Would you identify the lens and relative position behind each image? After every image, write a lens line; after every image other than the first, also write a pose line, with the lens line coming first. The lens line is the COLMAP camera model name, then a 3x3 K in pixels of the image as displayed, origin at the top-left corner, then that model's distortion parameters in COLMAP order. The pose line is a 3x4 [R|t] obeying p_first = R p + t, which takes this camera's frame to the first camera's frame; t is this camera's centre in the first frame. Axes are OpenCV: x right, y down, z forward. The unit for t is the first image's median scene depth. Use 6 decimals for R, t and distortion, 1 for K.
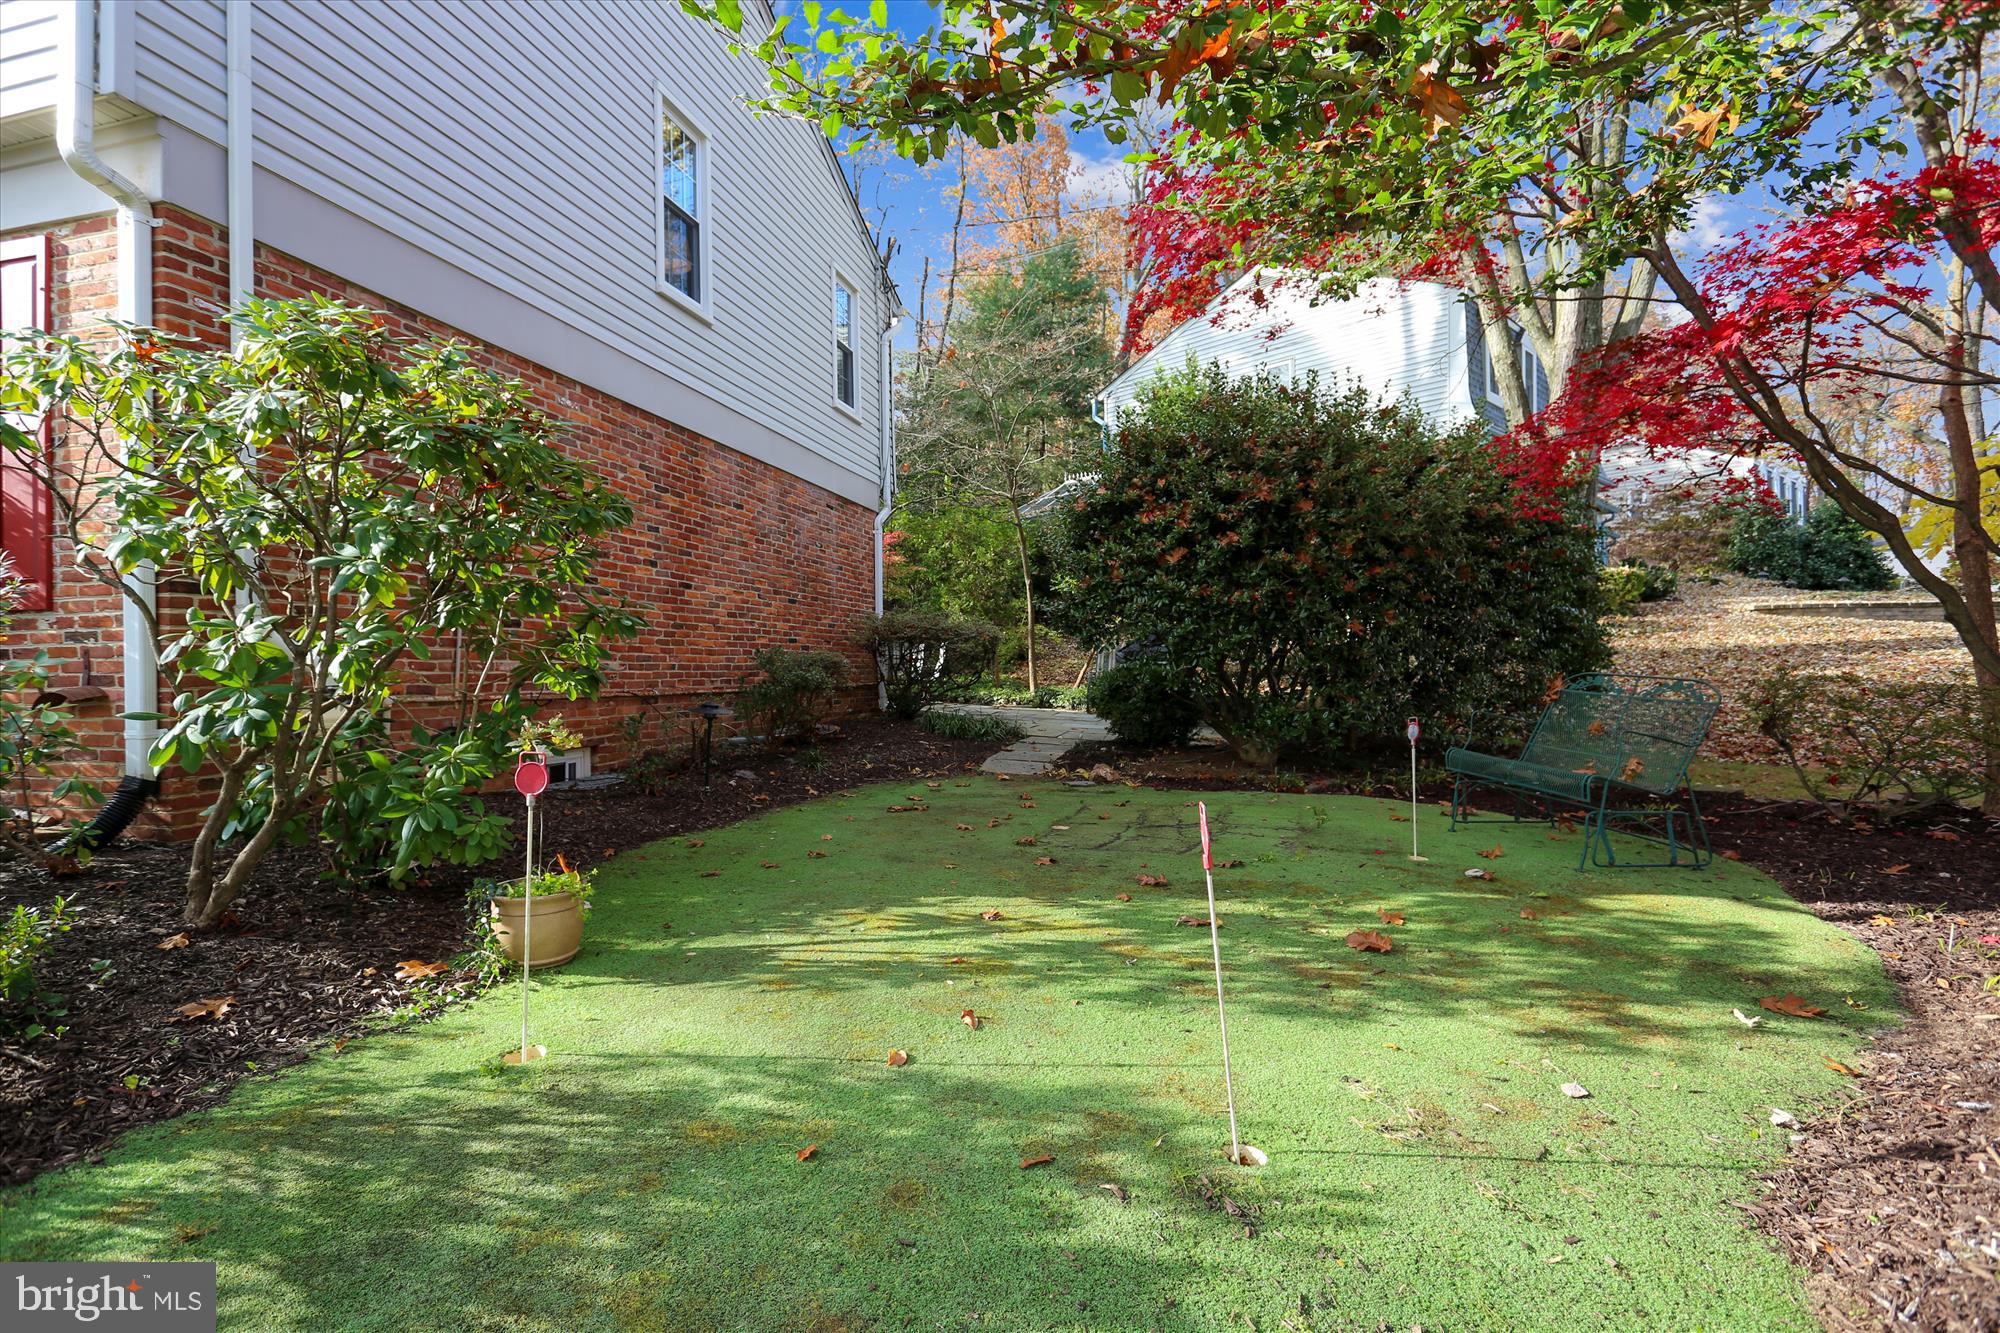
lens RADIAL K [[938.4, 0, 992.0], [0, 938.4, 665.2], [0, 0, 1]] dist [-0.000637, 0.000298]
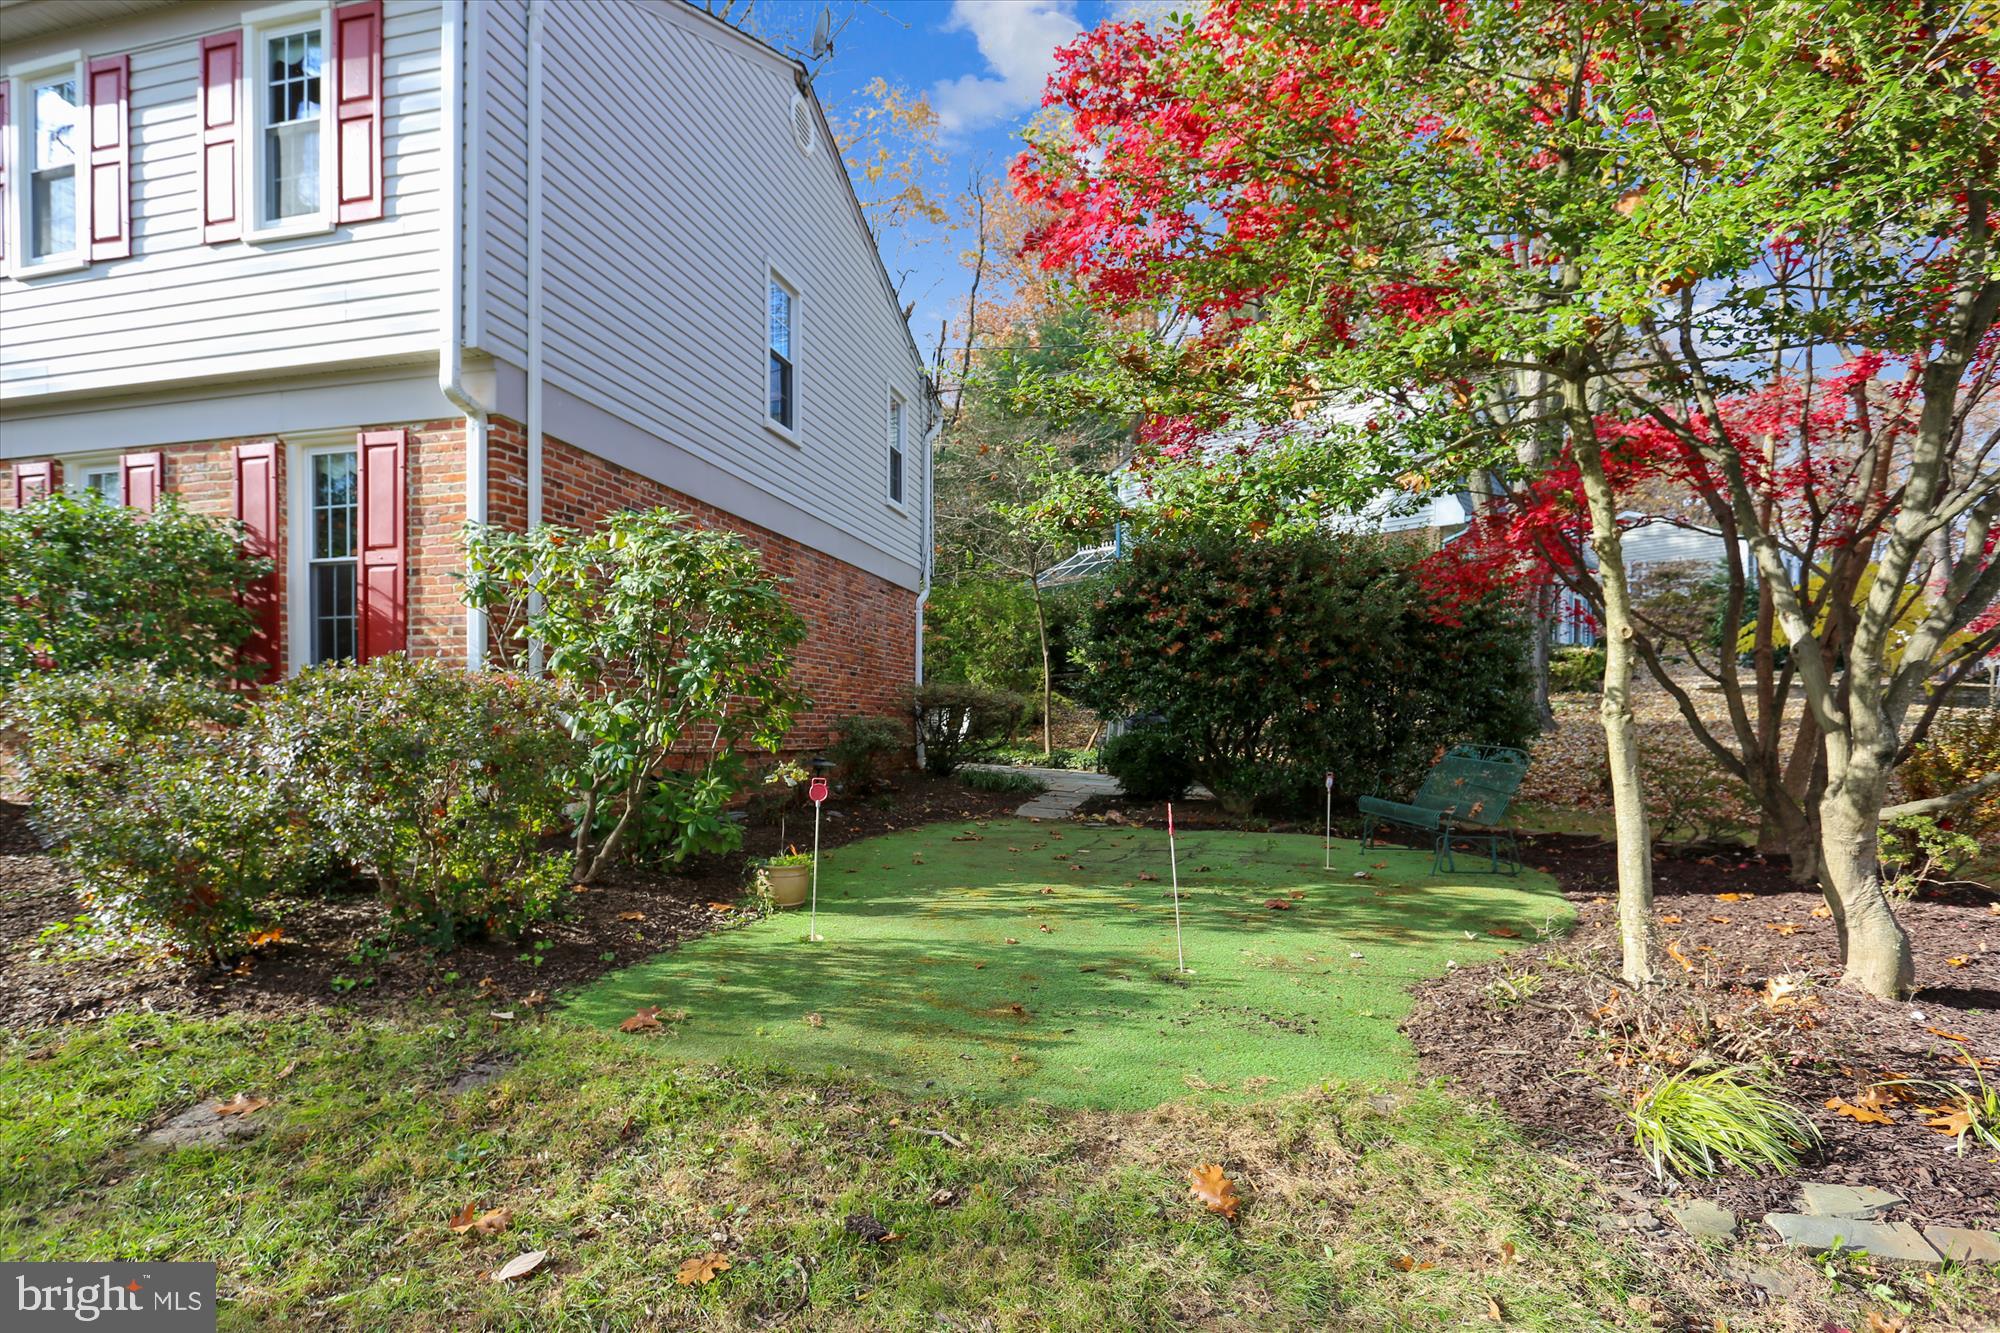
lens RADIAL K [[1027.8, 0, 994.2], [0, 1027.8, 787.6], [0, 0, 1]] dist [0.001525, 0.000601]
pose [[0.999861, 0.013838, 0.009294, -0.097071], [-0.014370, 0.998101, 0.059895, -0.010674], [-0.008448, -0.060021, 0.998161, -0.655468]]
